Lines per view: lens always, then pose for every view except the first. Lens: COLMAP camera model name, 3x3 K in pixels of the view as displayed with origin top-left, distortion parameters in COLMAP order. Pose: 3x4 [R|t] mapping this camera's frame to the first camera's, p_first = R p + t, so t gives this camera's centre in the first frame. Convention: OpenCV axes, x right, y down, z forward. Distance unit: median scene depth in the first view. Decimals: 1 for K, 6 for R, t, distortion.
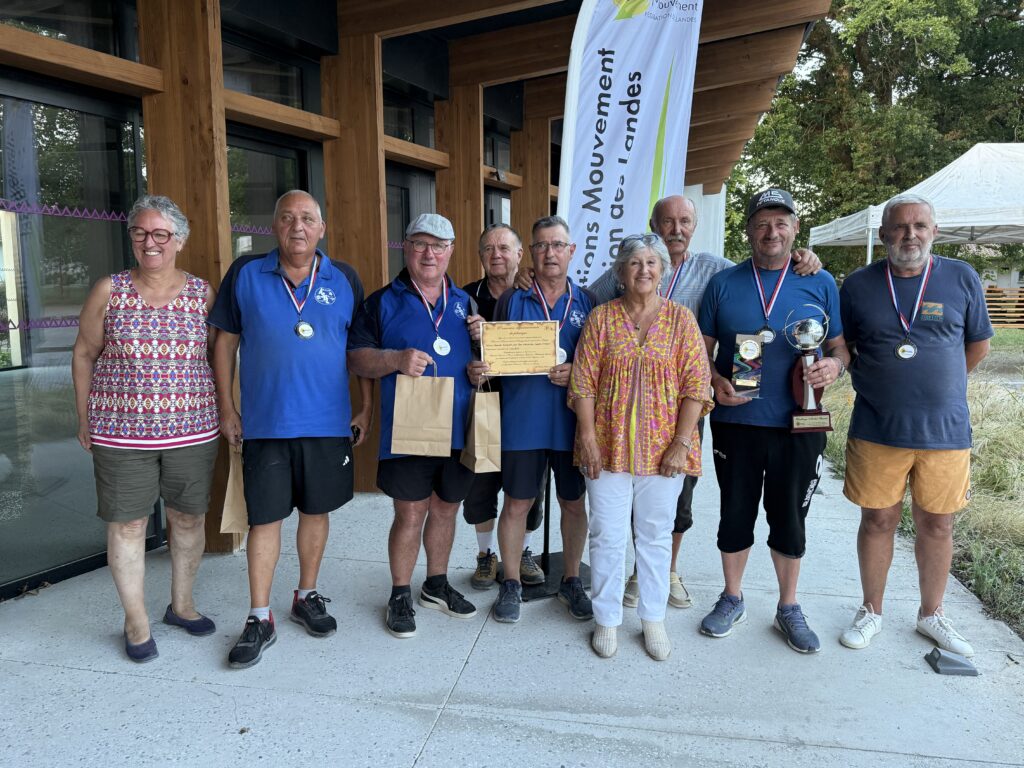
lens RADIAL K [[798.0, 0, 505.0], [0, 798.0, 385.3], [0, 0, 1]] dist [0.062058, -0.085662]
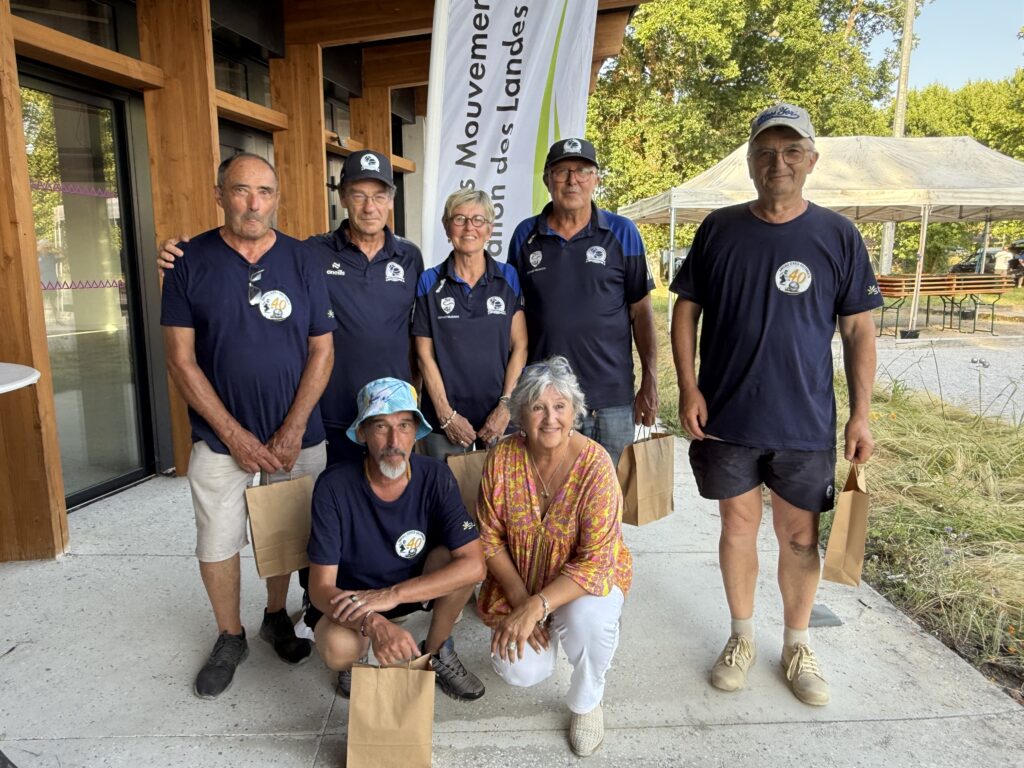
lens RADIAL K [[718.8, 0, 507.2], [0, 718.8, 385.2], [0, 0, 1]] dist [0.019012, -0.032352]
pose [[0.973703, -0.035238, 0.225081, -0.023690], [0.023935, 0.998321, 0.052748, -0.007958], [-0.226562, -0.045974, 0.972911, 0.110452]]
